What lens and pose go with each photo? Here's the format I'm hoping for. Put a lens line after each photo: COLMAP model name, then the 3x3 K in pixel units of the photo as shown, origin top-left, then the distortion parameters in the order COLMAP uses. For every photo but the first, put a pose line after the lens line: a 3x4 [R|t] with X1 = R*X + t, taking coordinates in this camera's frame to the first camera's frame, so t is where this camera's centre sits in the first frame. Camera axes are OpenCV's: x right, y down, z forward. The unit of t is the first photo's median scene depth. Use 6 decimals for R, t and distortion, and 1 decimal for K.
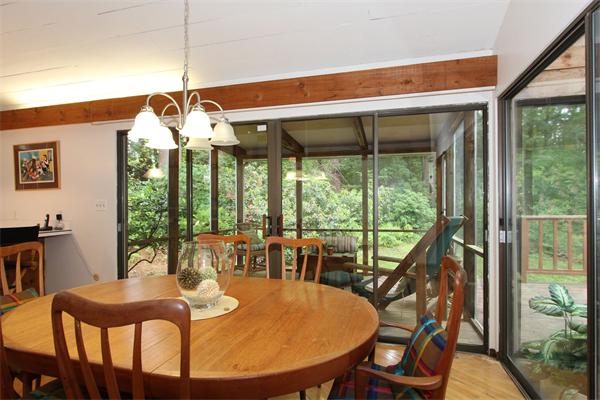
lens RADIAL K [[329.2, 0, 299.4], [0, 329.2, 205.1], [0, 0, 1]] dist [-0.013672, 0.004405]
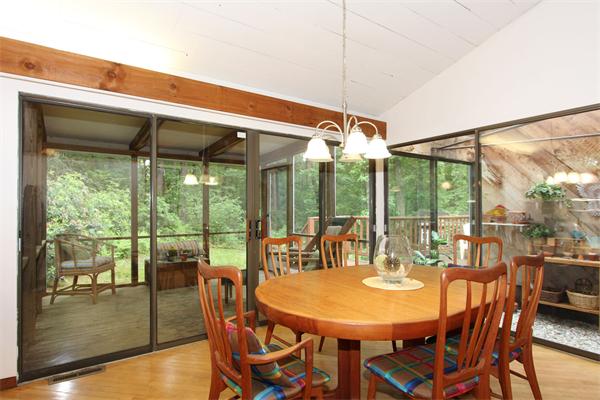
lens RADIAL K [[329.2, 0, 284.9], [0, 329.2, 203.9], [0, 0, 1]] dist [-0.013672, 0.004405]
pose [[0.645312, 0.014264, 0.763786, -0.671932], [-0.001757, 0.999851, -0.017188, -0.001965], [-0.763917, 0.009750, 0.645241, 0.198457]]
